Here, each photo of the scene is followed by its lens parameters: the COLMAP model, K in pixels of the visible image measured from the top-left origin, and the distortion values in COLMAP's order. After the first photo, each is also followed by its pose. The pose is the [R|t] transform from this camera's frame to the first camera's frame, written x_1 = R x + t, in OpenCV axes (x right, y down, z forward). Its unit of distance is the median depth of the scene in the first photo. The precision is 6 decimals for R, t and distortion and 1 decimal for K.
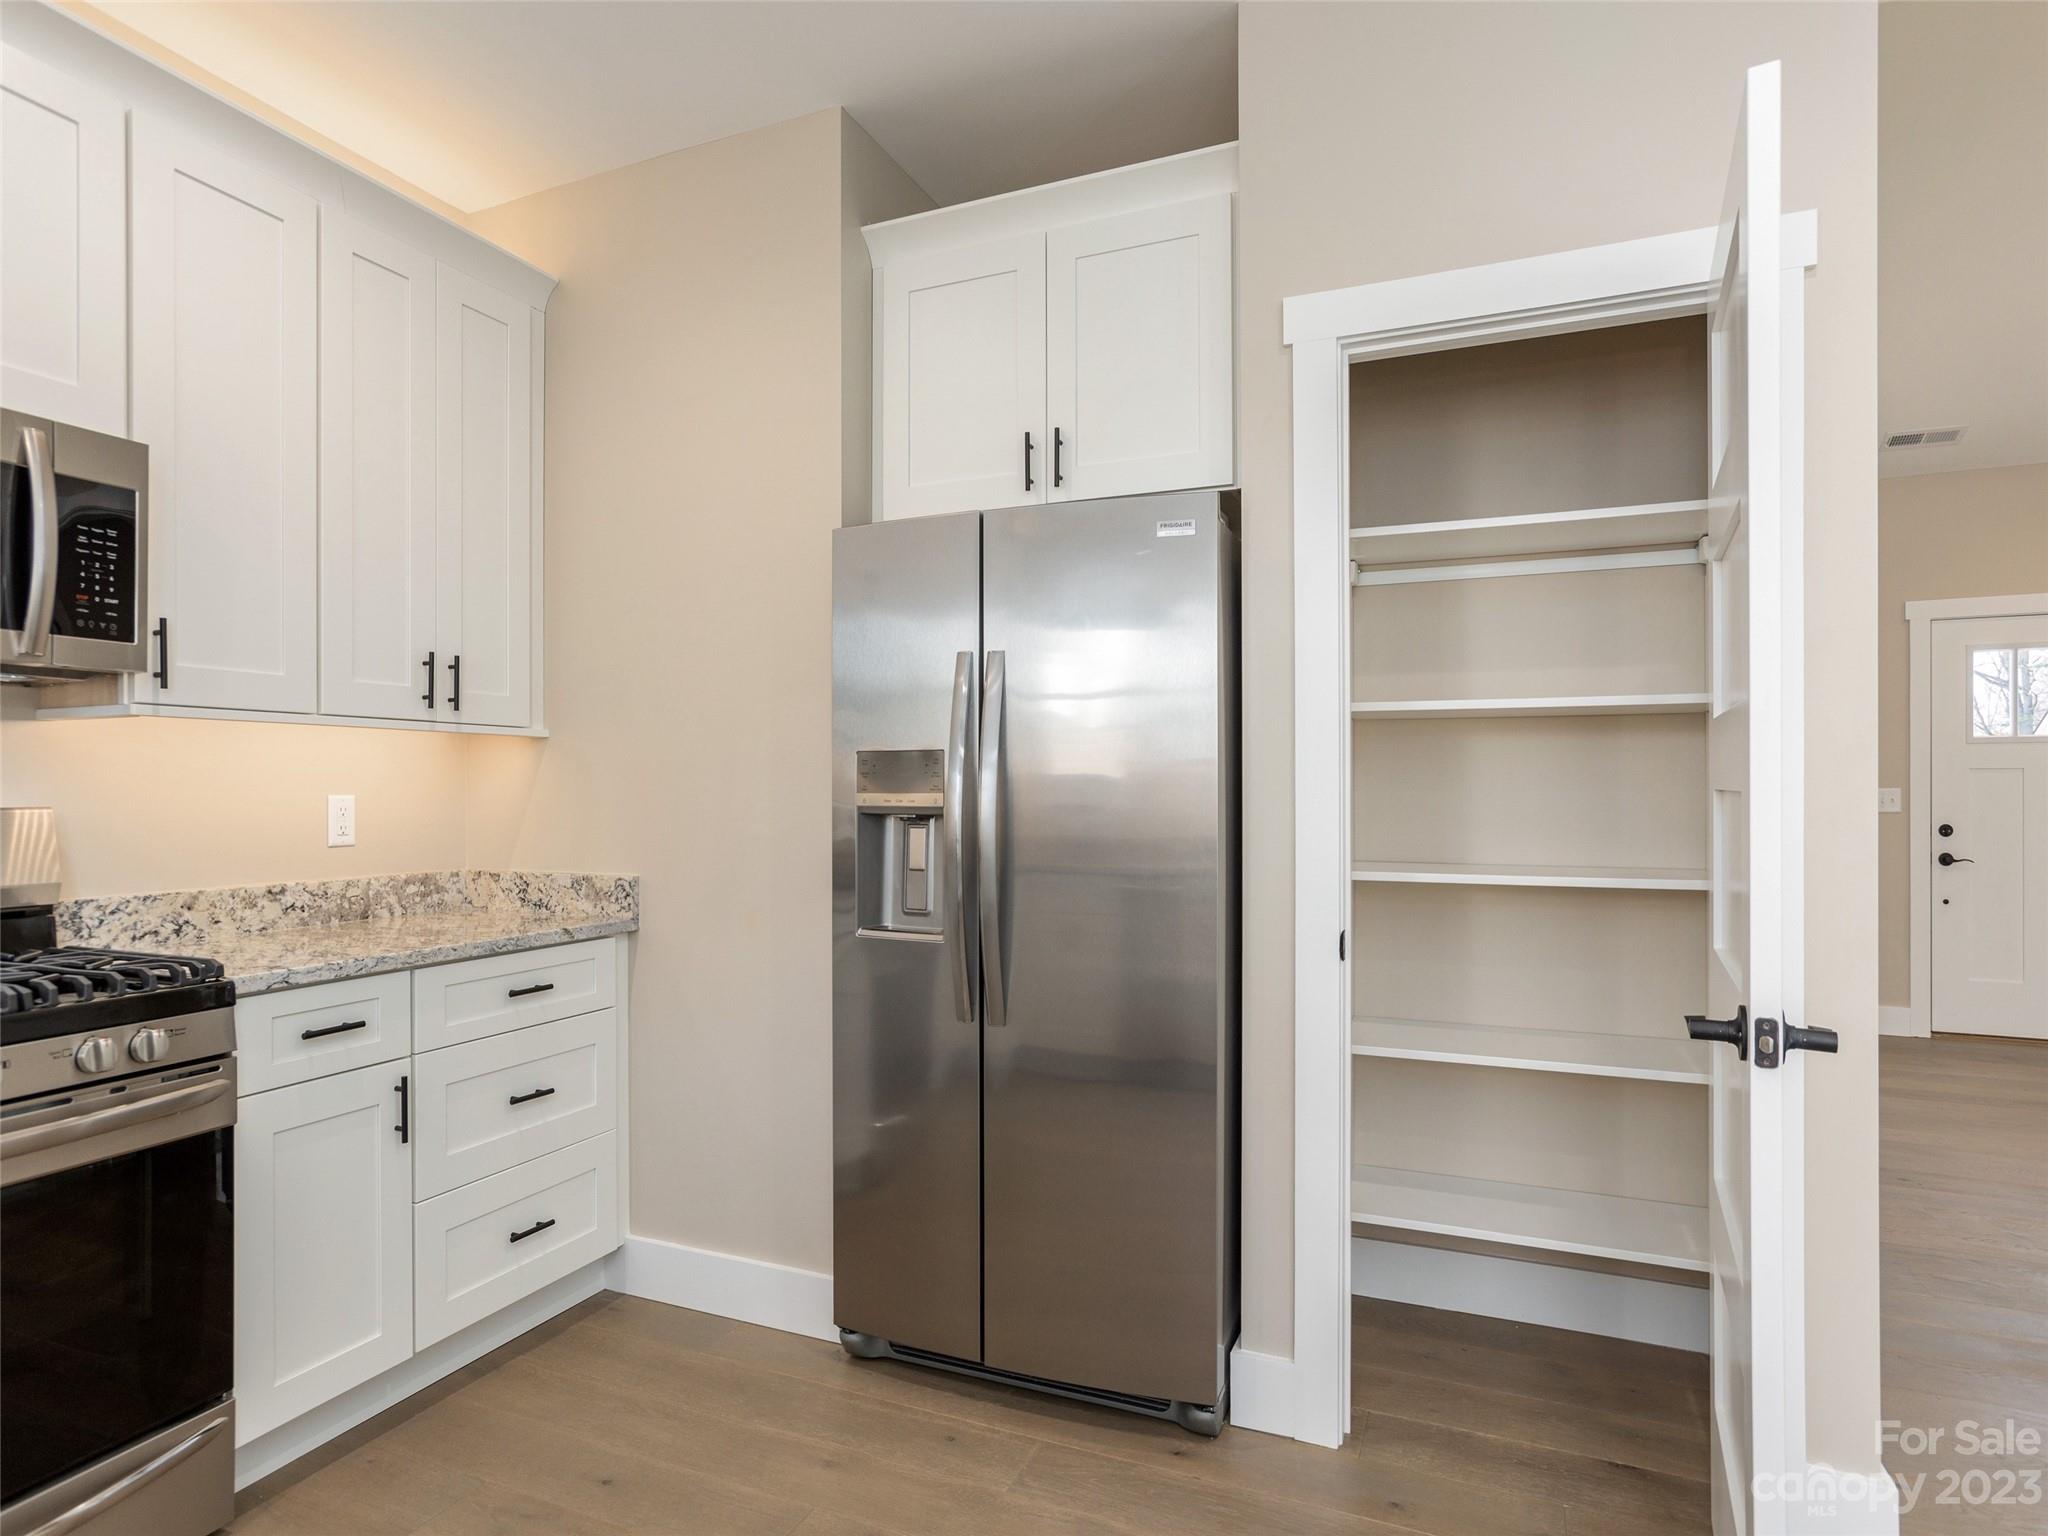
lens RADIAL K [[1096.9, 0, 1020.5], [0, 1096.9, 784.5], [0, 0, 1]] dist [-0.005958, 0.003408]
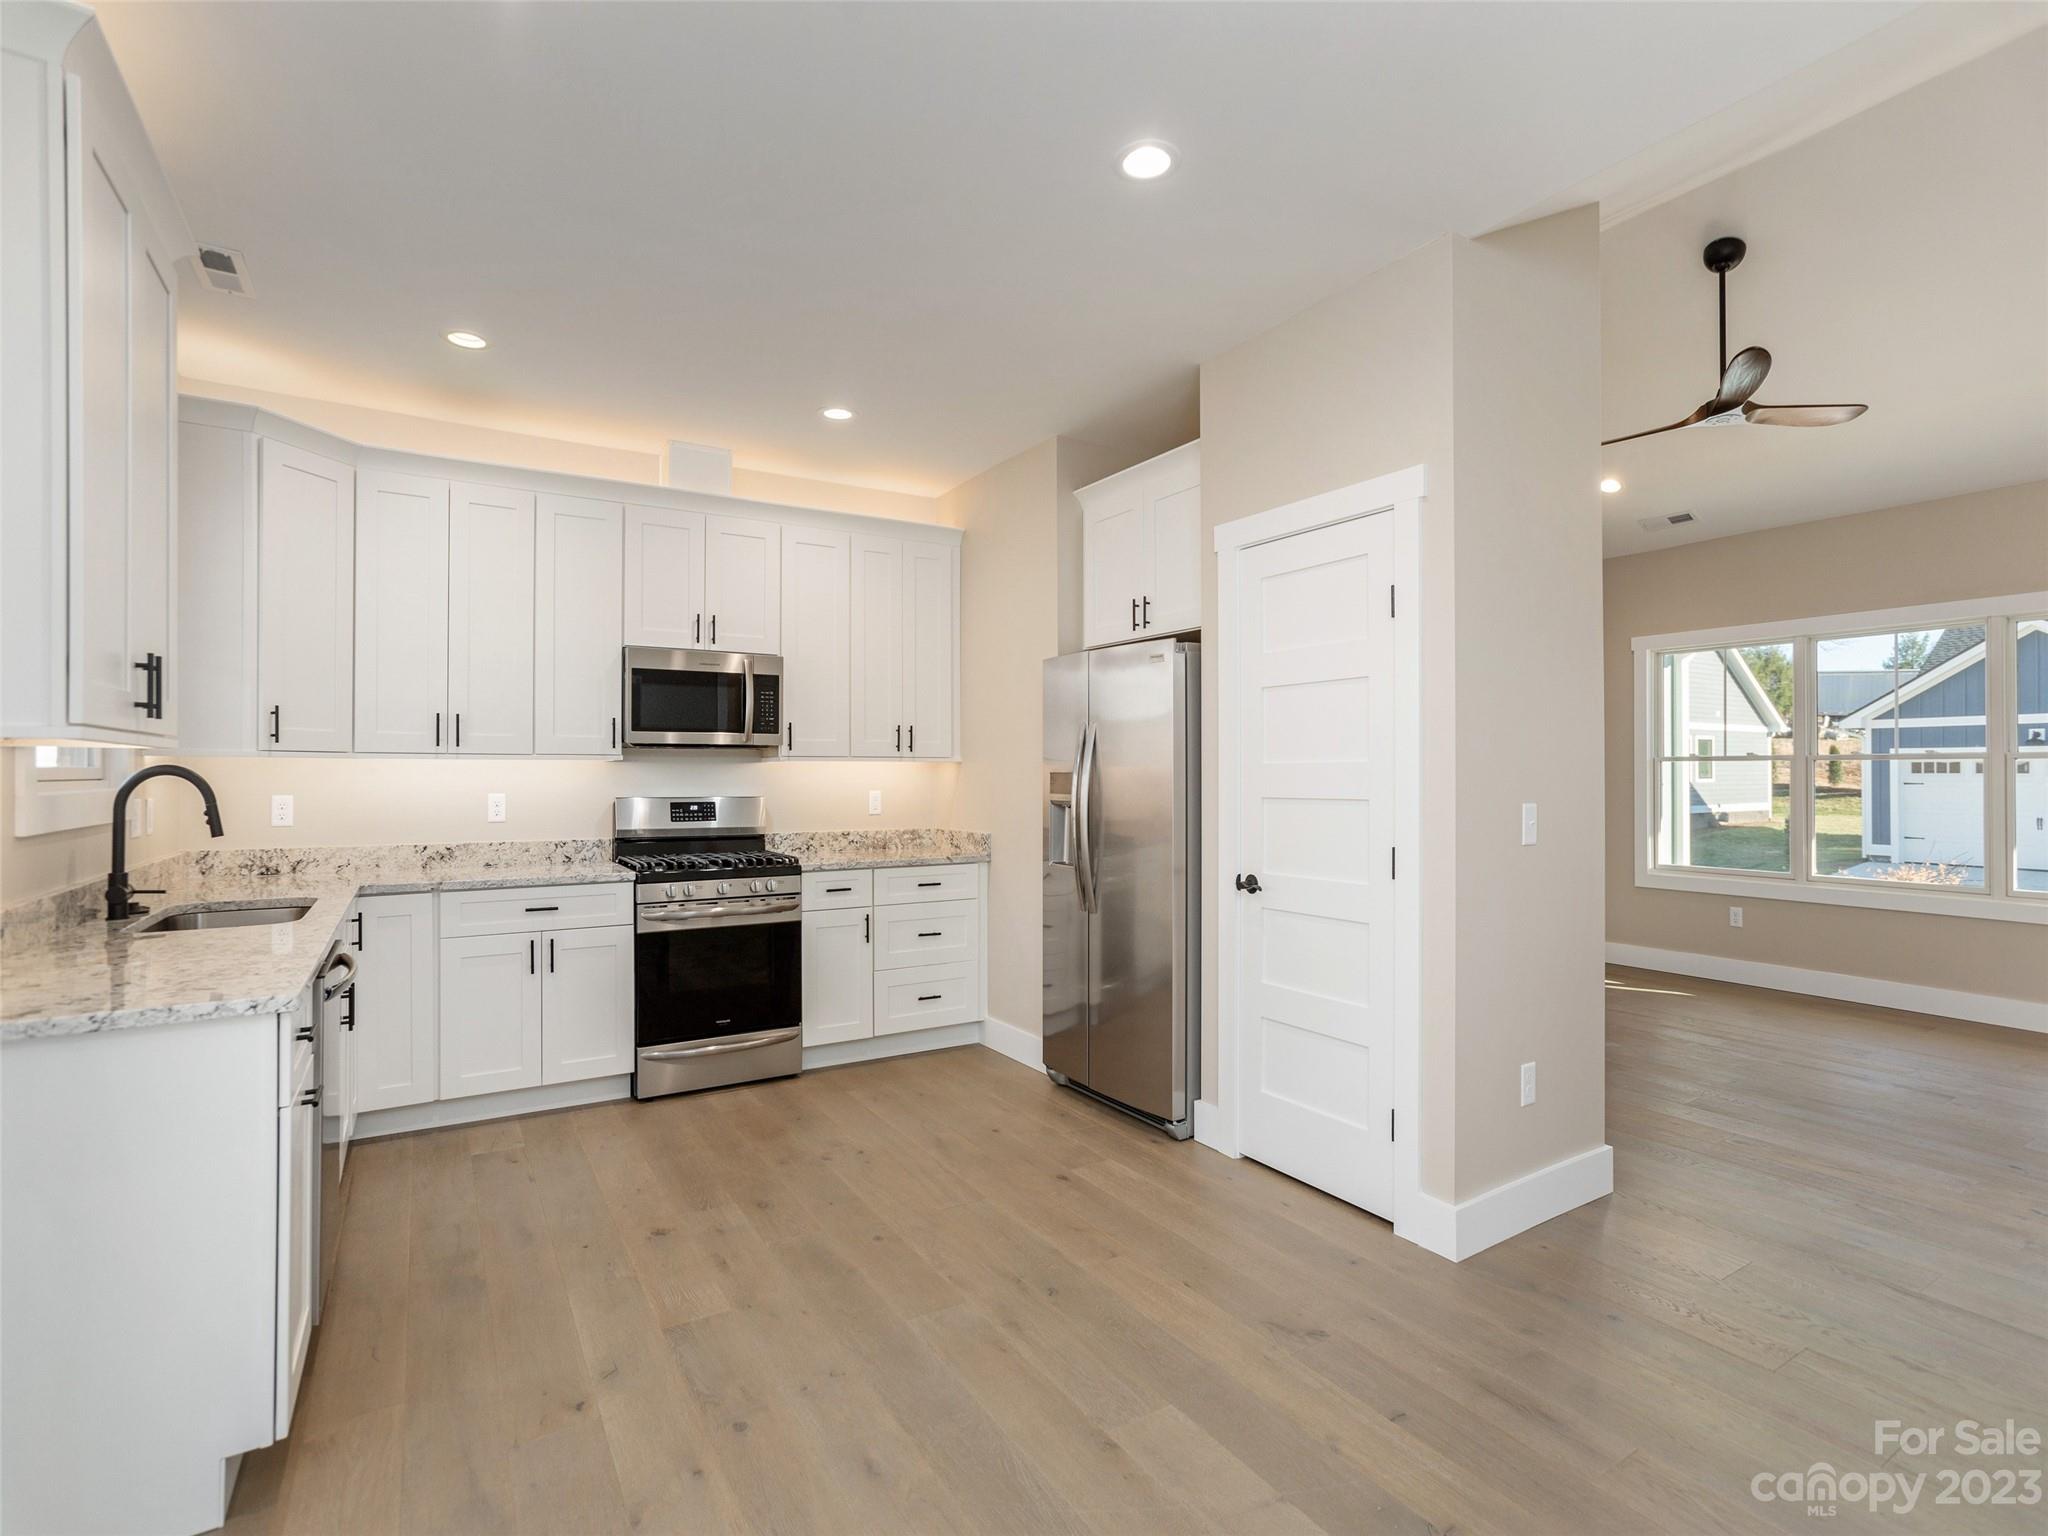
lens RADIAL K [[991.6, 0, 1008.2], [0, 991.6, 769.2], [0, 0, 1]] dist [-0.010369, 0.003253]
pose [[0.809469, -0.002853, -0.587155, 0.848415], [0.003488, 0.999994, -0.000050, -0.036868], [0.587152, -0.002007, 0.809474, -0.490270]]
